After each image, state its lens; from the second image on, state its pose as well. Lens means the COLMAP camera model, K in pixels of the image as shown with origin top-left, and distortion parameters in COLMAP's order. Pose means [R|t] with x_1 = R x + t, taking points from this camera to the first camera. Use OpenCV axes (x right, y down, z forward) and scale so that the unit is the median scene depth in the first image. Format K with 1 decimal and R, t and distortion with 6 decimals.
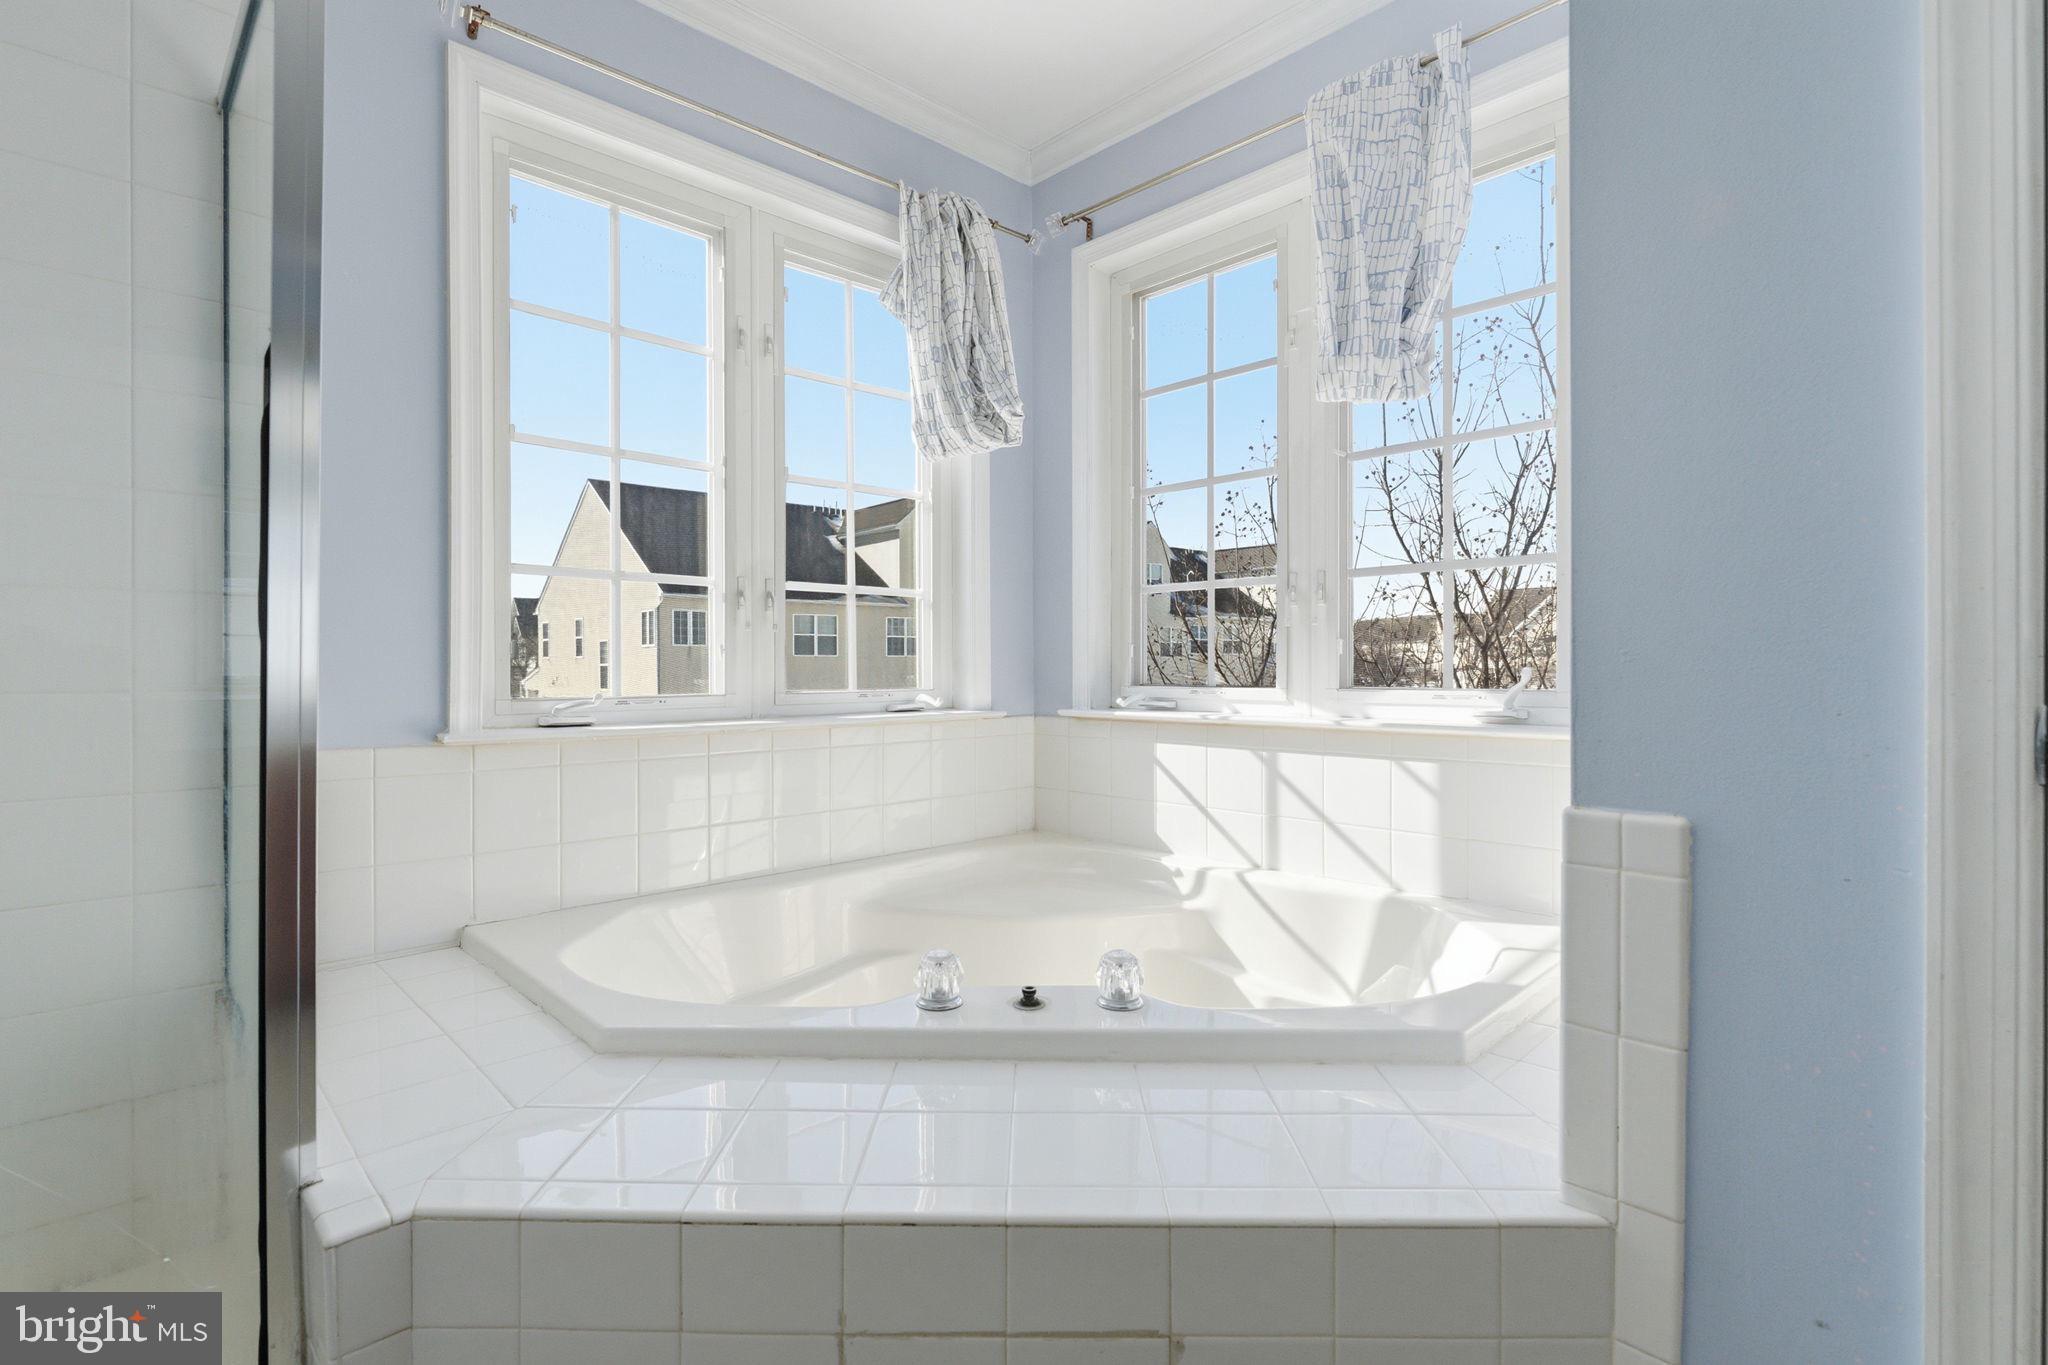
lens RADIAL K [[966.6, 0, 1012.9], [0, 966.6, 666.0], [0, 0, 1]] dist [0.000543, 0.000418]
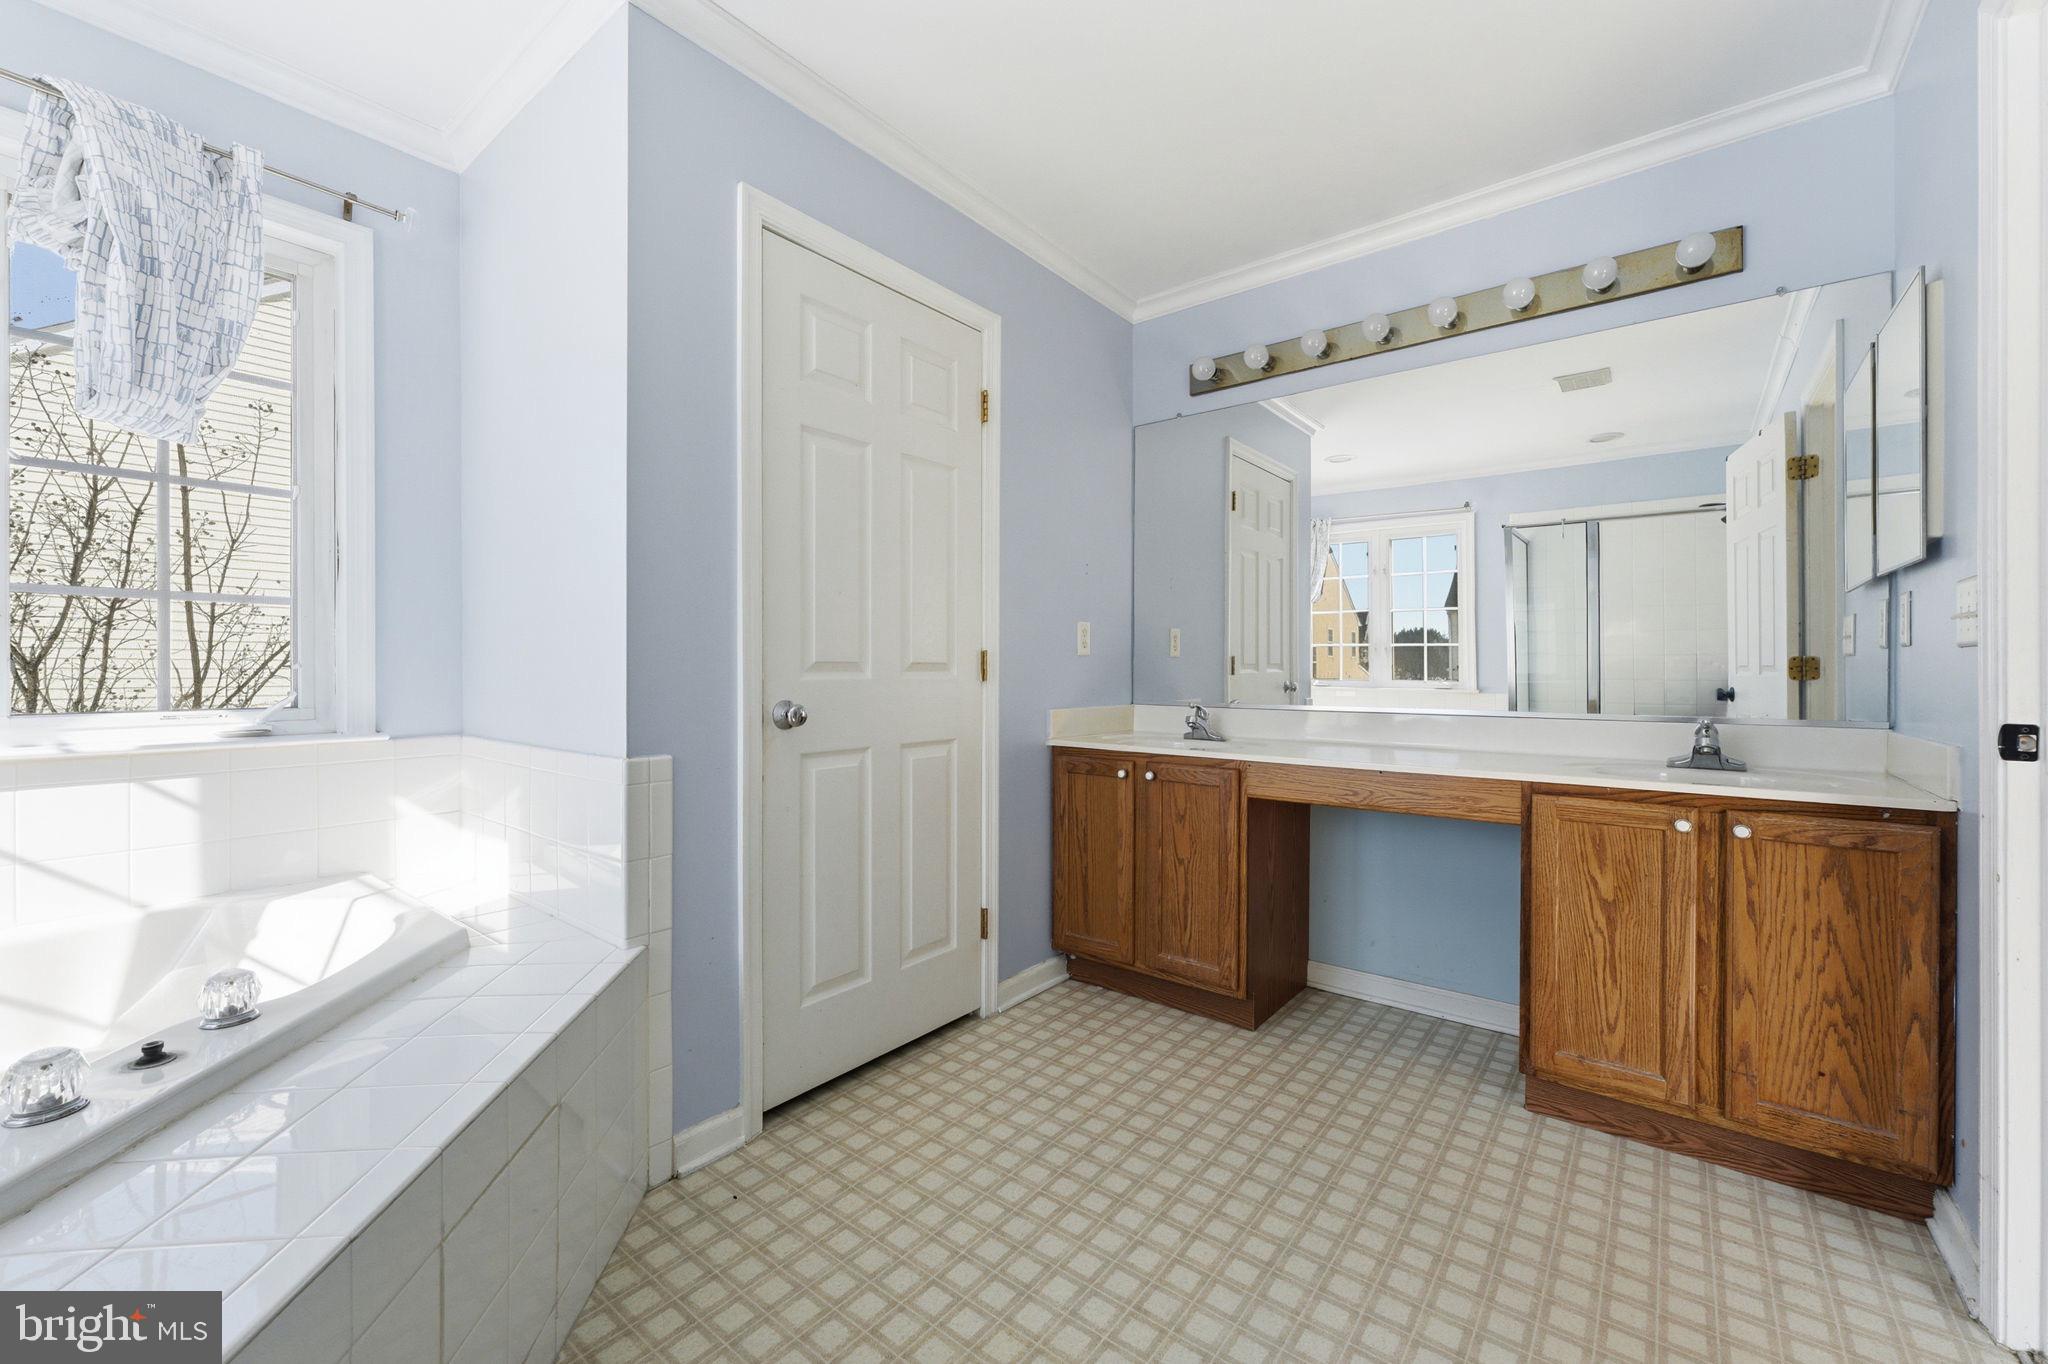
lens RADIAL K [[822.8, 0, 1028.1], [0, 822.8, 675.0], [0, 0, 1]] dist [-0.001781, 0.000384]
pose [[-0.140638, -0.000495, 0.990061, -0.508704], [0.001308, 0.999999, 0.000686, -0.013490], [-0.990060, 0.001391, -0.140637, 0.155704]]
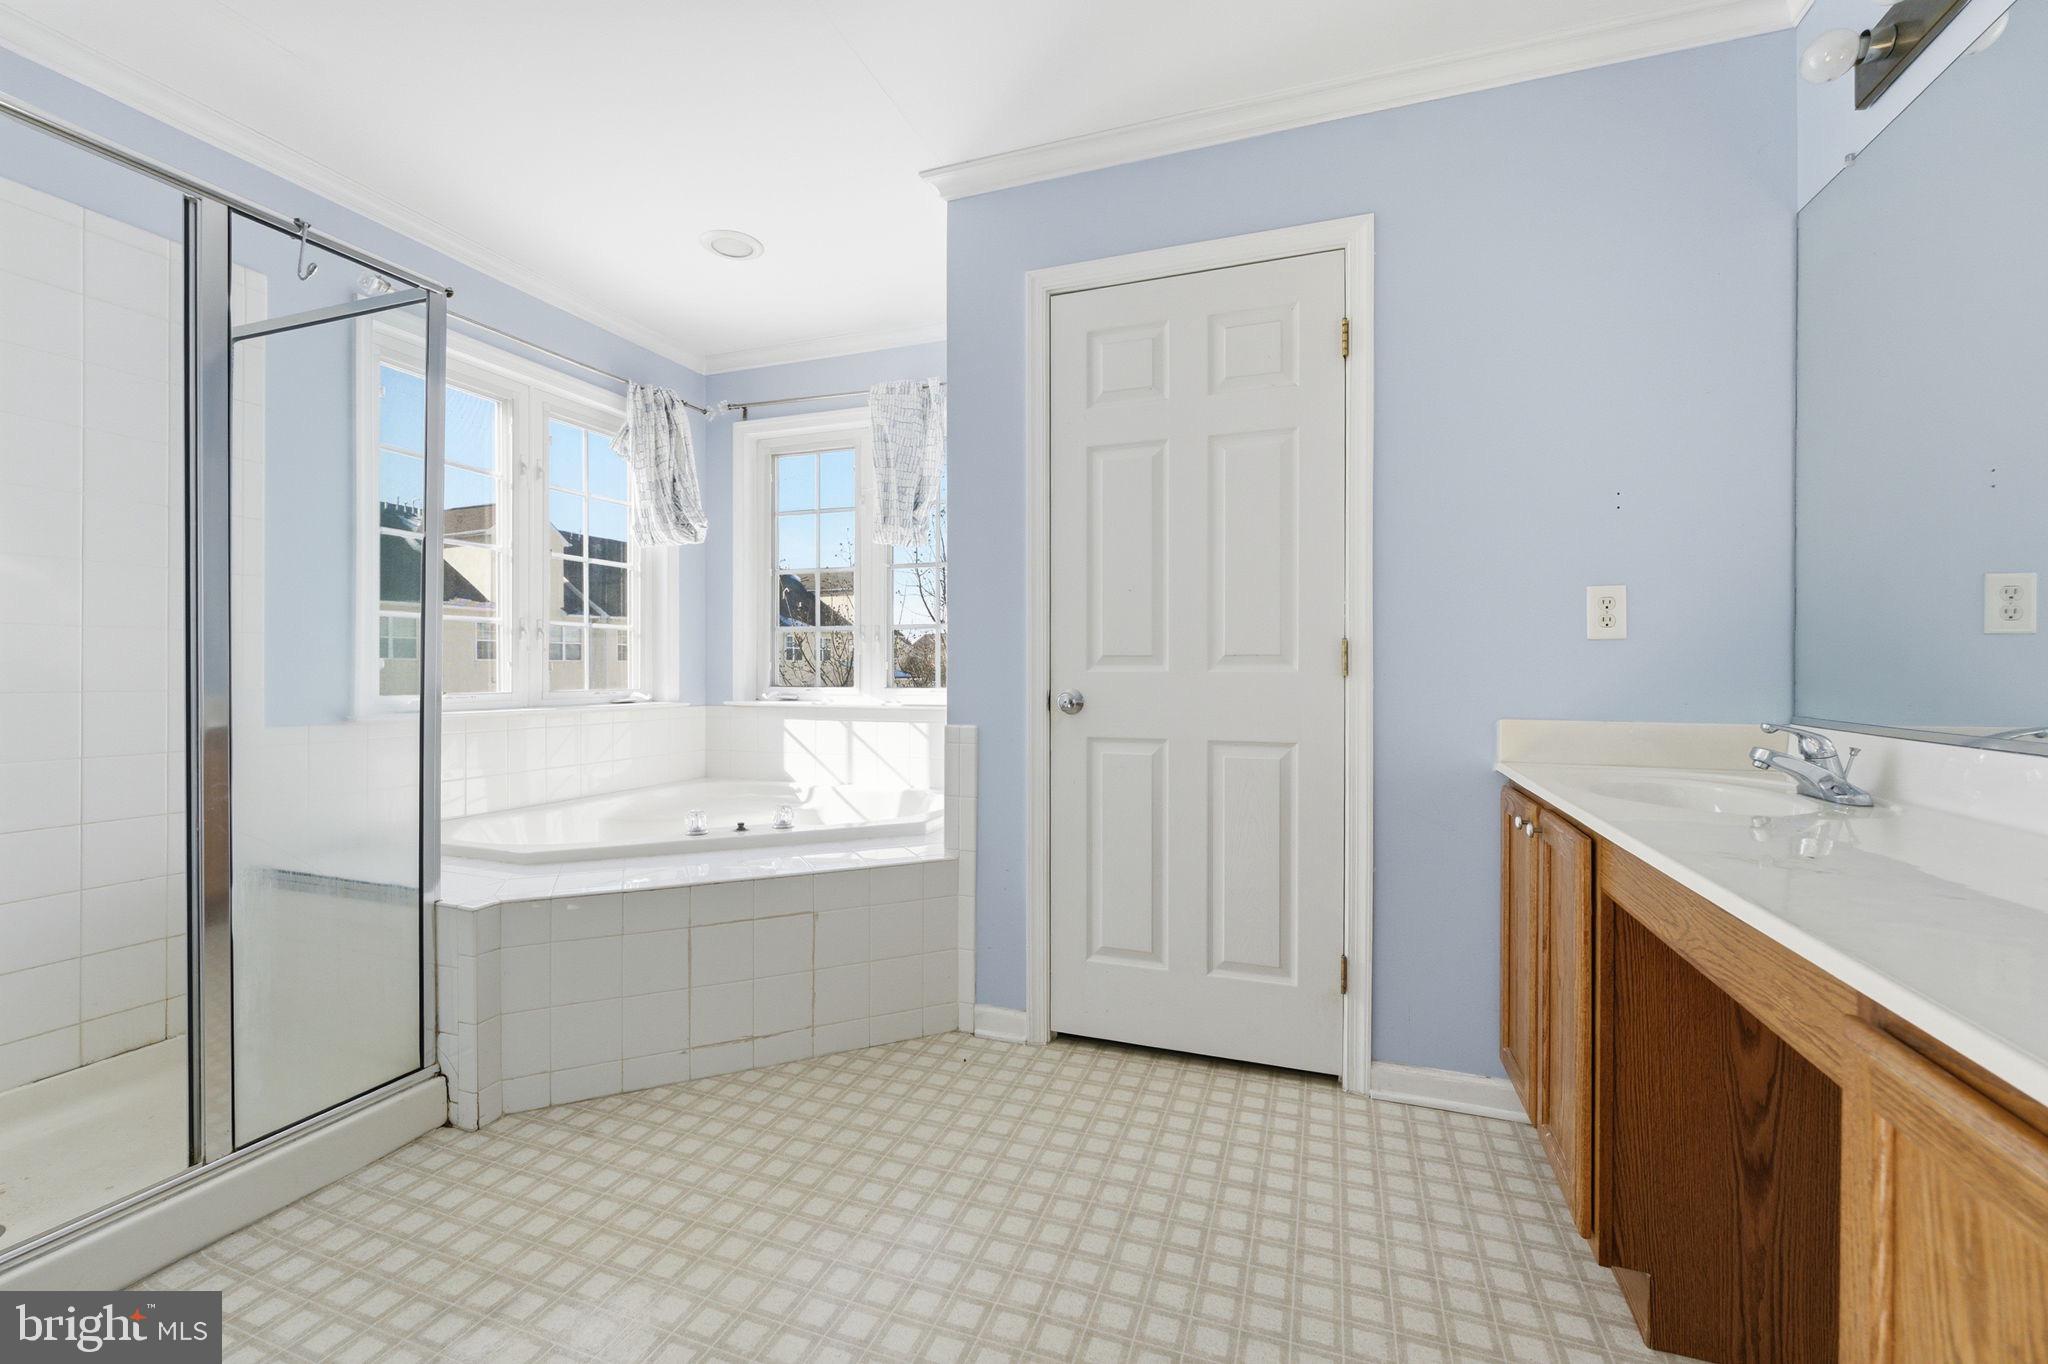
lens RADIAL K [[838.1, 0, 1024.0], [0, 838.1, 682.0], [0, 0, 1]] dist [-0.002575, 0.000459]
pose [[0.895093, 0.001110, 0.445877, -0.146330], [-0.006560, 0.999921, 0.010679, -0.006916], [-0.445831, -0.012484, 0.895030, -0.563898]]
